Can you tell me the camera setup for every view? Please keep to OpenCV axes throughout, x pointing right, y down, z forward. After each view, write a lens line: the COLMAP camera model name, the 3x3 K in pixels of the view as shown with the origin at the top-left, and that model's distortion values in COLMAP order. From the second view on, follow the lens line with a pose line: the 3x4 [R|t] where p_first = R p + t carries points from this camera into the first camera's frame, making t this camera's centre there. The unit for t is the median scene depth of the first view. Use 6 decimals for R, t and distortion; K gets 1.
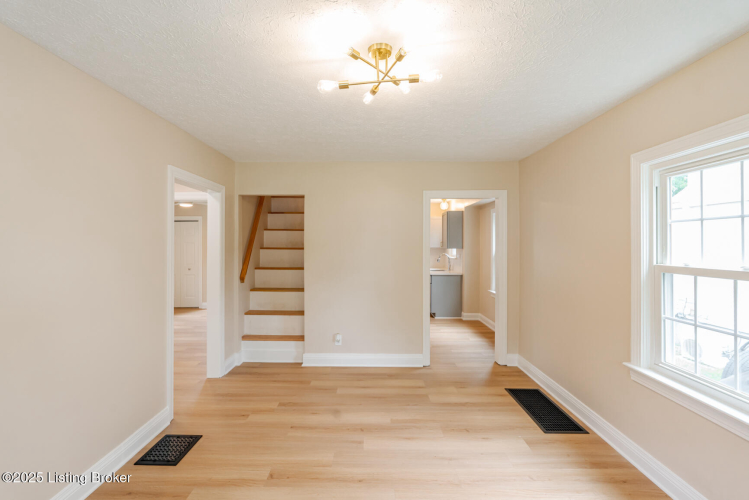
lens RADIAL K [[333.8, 0, 371.2], [0, 333.8, 244.9], [0, 0, 1]] dist [-0.001303, 0.000469]
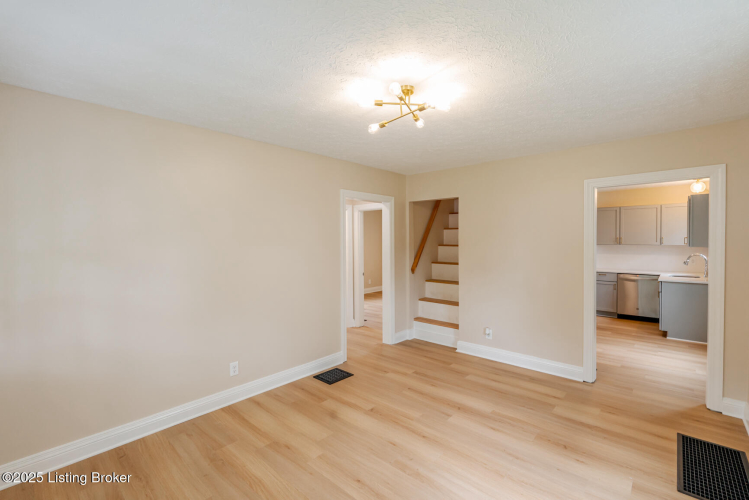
lens RADIAL K [[333.8, 0, 371.2], [0, 333.8, 244.9], [0, 0, 1]] dist [-0.001303, 0.000469]
pose [[0.746212, 0.003283, -0.665700, 0.359393], [0.003494, 0.999955, 0.008848, -0.002883], [0.665699, -0.008928, 0.746167, -0.017885]]
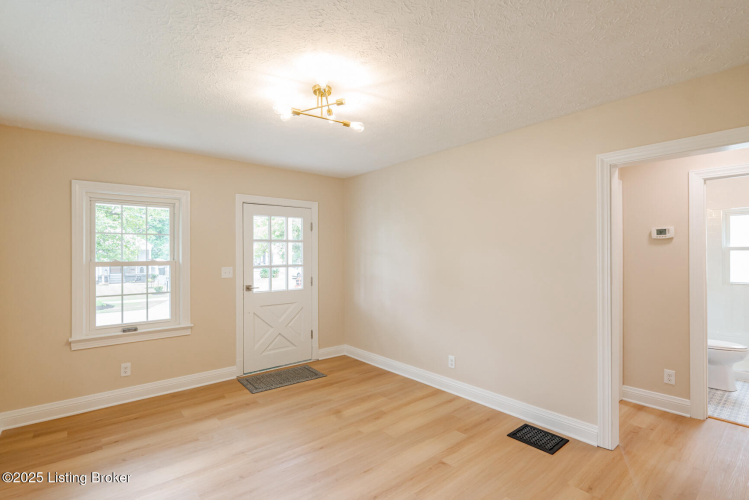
lens RADIAL K [[373.0, 0, 374.5], [0, 373.0, 250.0], [0, 0, 1]] dist [-0.000064, -0.000088]
pose [[-0.762486, -0.006850, -0.646968, 0.361004], [-0.001637, 0.999961, -0.008658, 0.021712], [0.647003, -0.005543, -0.762468, 1.016977]]
